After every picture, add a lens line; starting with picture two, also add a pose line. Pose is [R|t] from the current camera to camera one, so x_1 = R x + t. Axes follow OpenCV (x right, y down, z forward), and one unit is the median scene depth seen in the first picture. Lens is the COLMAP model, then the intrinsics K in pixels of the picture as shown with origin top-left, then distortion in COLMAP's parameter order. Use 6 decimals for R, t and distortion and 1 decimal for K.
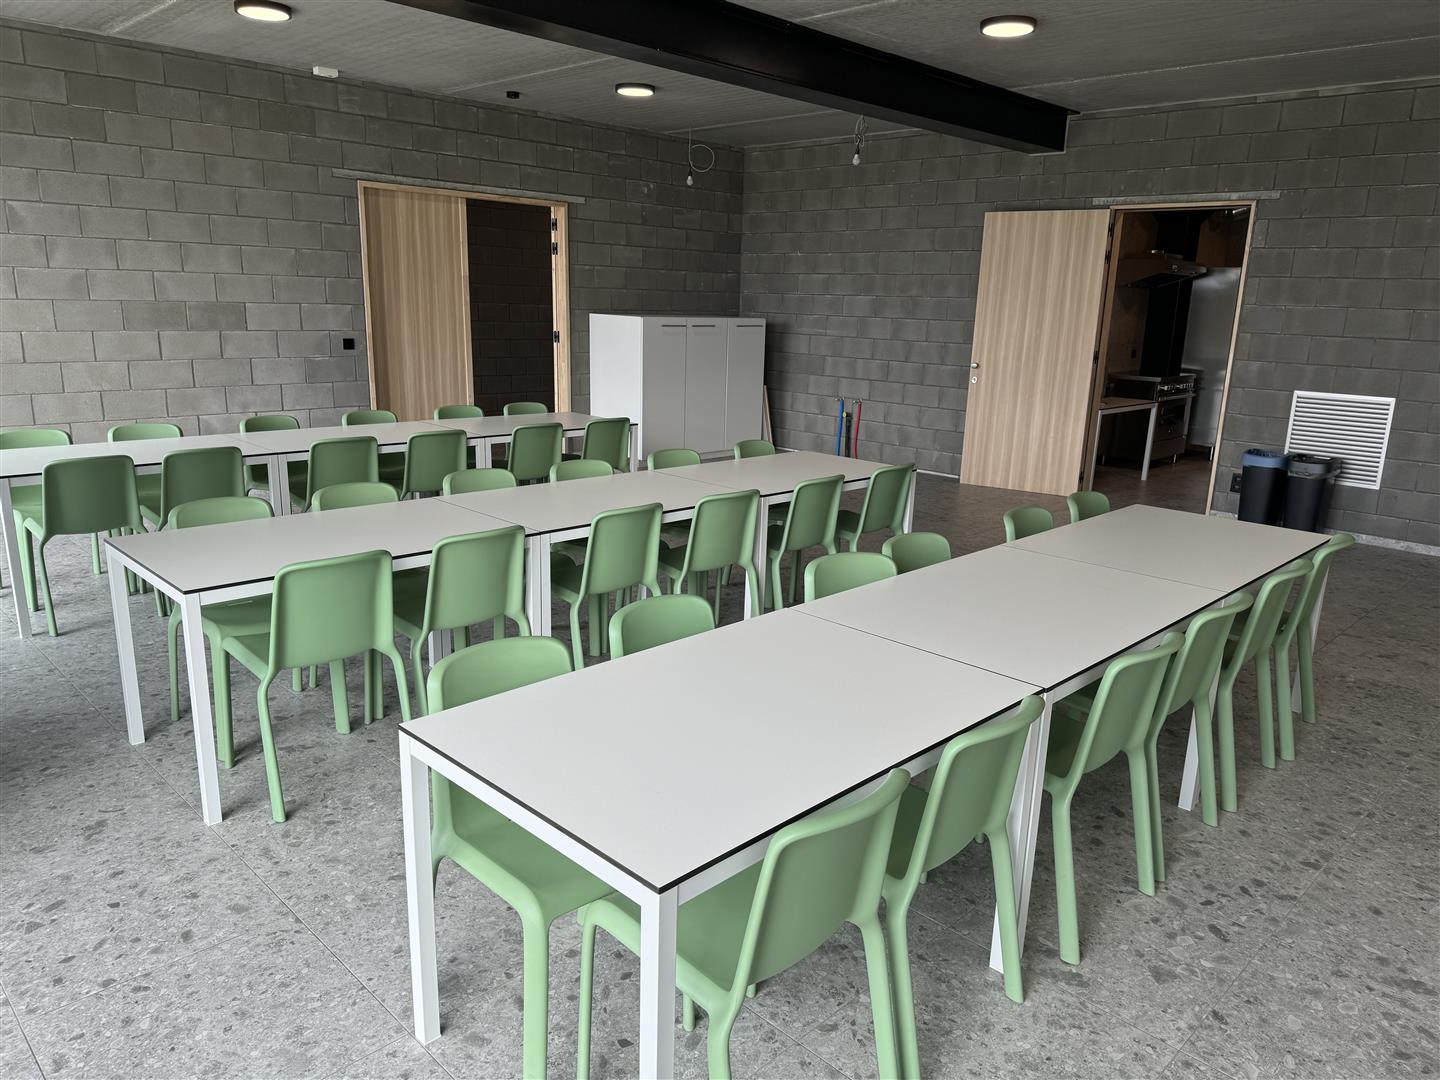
lens RADIAL K [[1010.2, 0, 720.0], [0, 1010.2, 546.5], [0, 0, 1]] dist [0.045399, -0.045208]
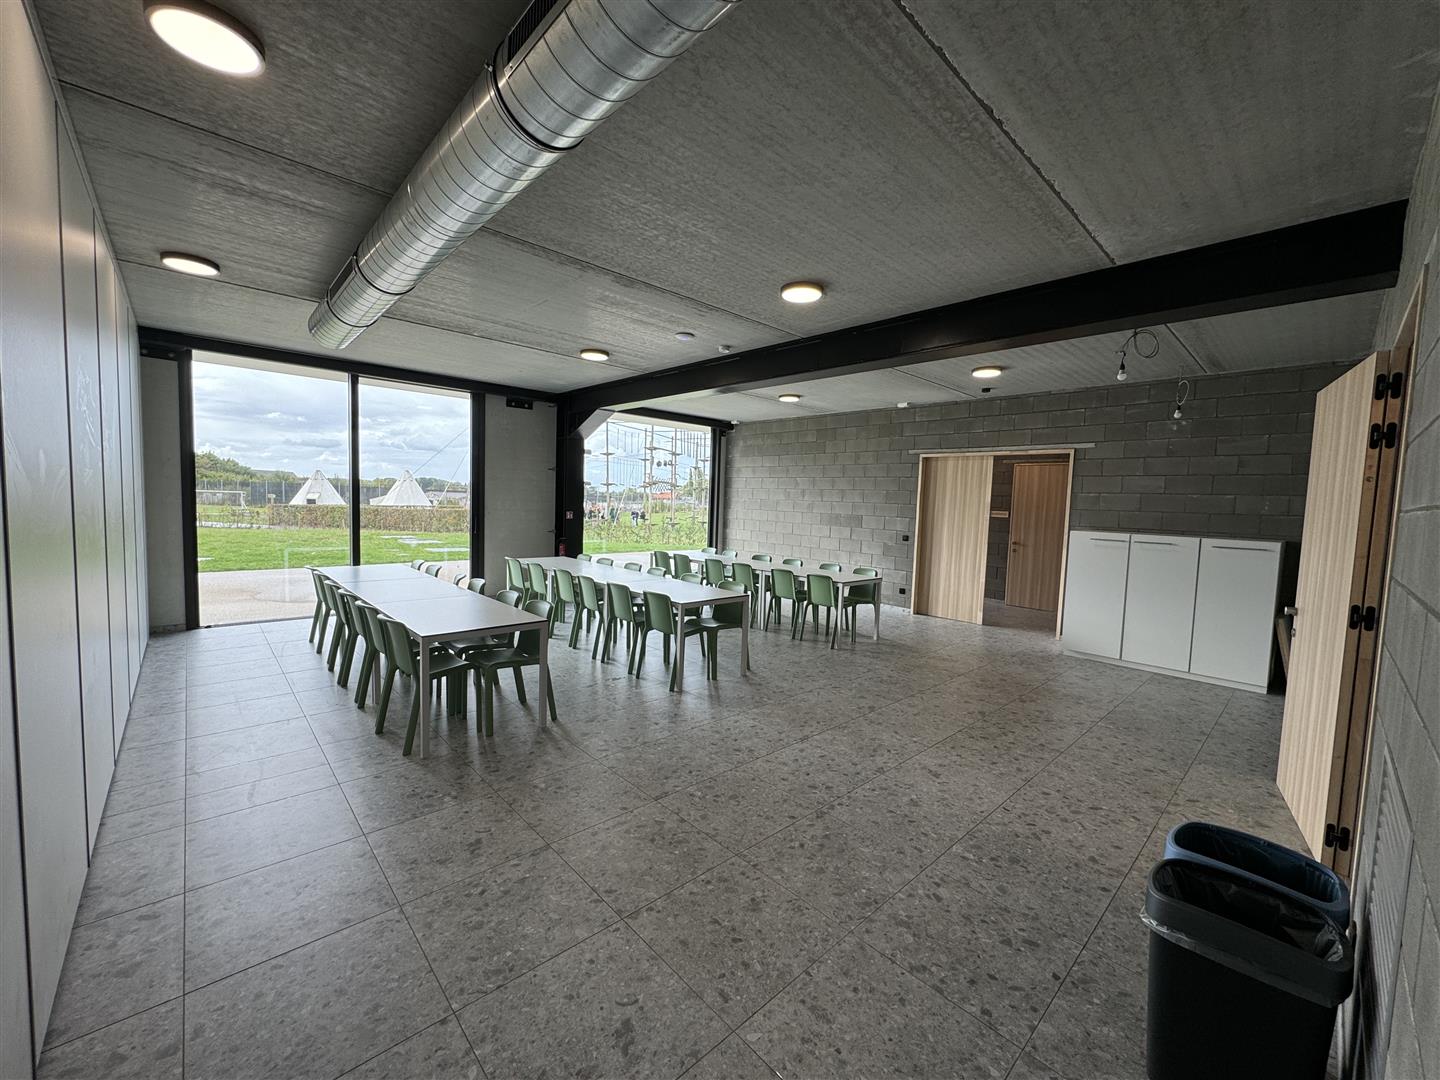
lens RADIAL K [[574.8, 0, 722.5], [0, 574.8, 537.7], [0, 0, 1]] dist [-0.006679, 0.001285]
pose [[-0.036542, 0.034120, -0.998749, 0.753836], [-0.281165, 0.958694, 0.043039, -0.160877], [0.958963, 0.282386, -0.025440, 0.750143]]
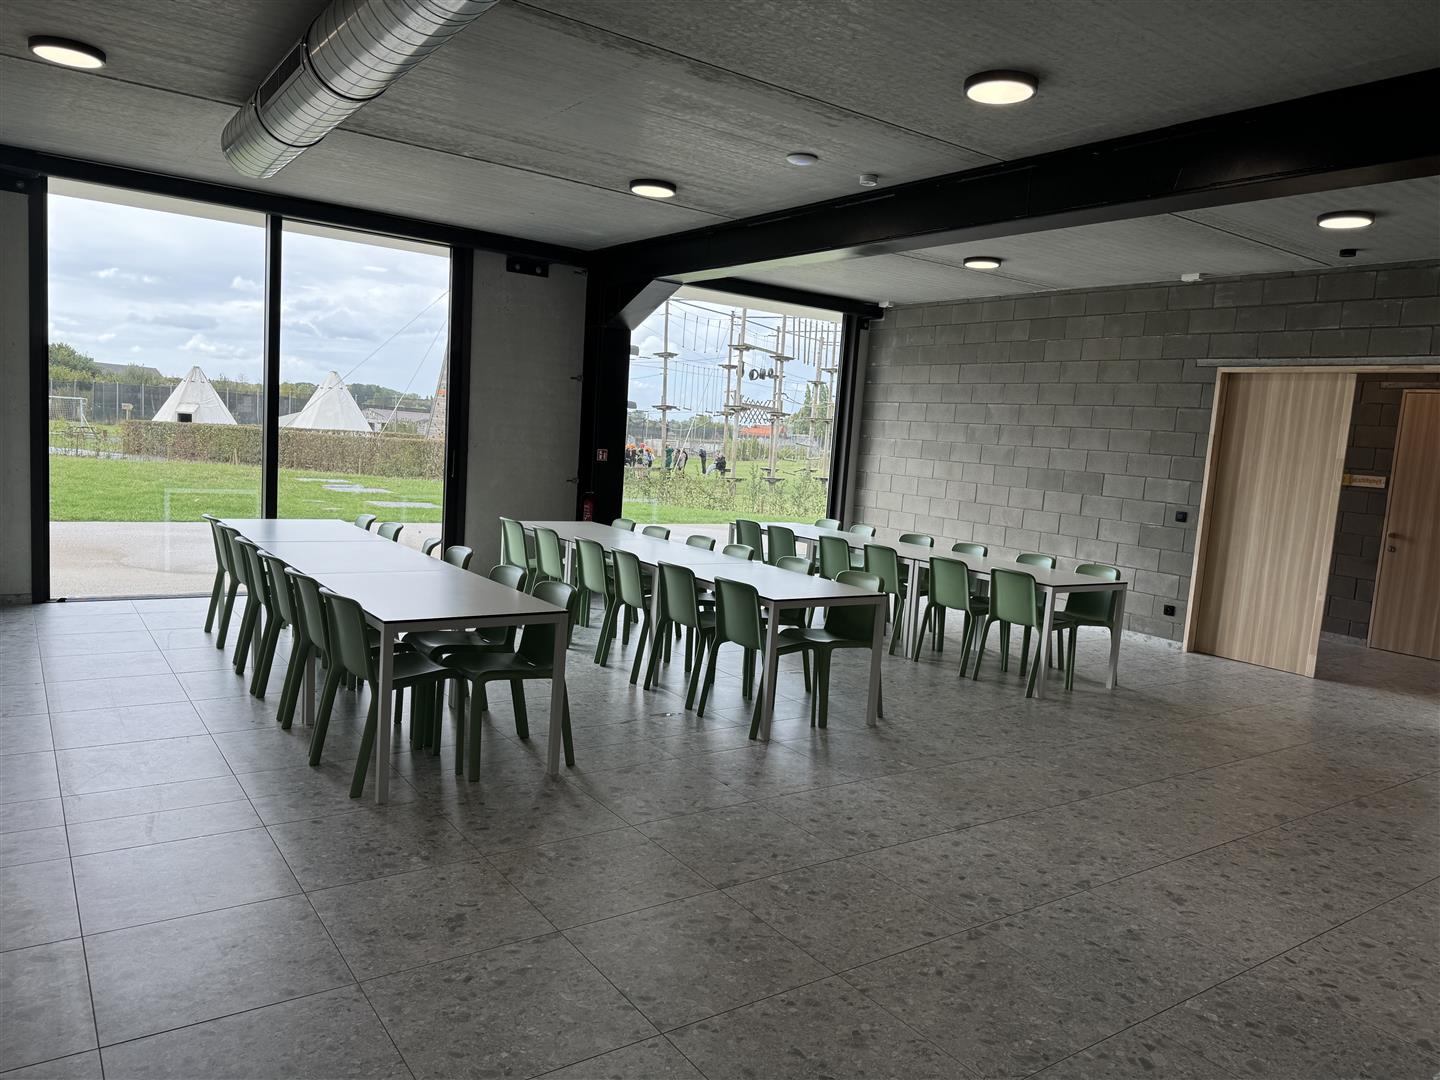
lens RADIAL K [[1010.2, 0, 727.0], [0, 1010.2, 545.4], [0, 0, 1]] dist [0.045399, -0.045208]
pose [[-0.167652, 0.068753, -0.983446, 0.805951], [-0.314905, 0.941569, 0.119509, -0.159420], [0.934199, 0.329728, -0.136205, 0.761741]]
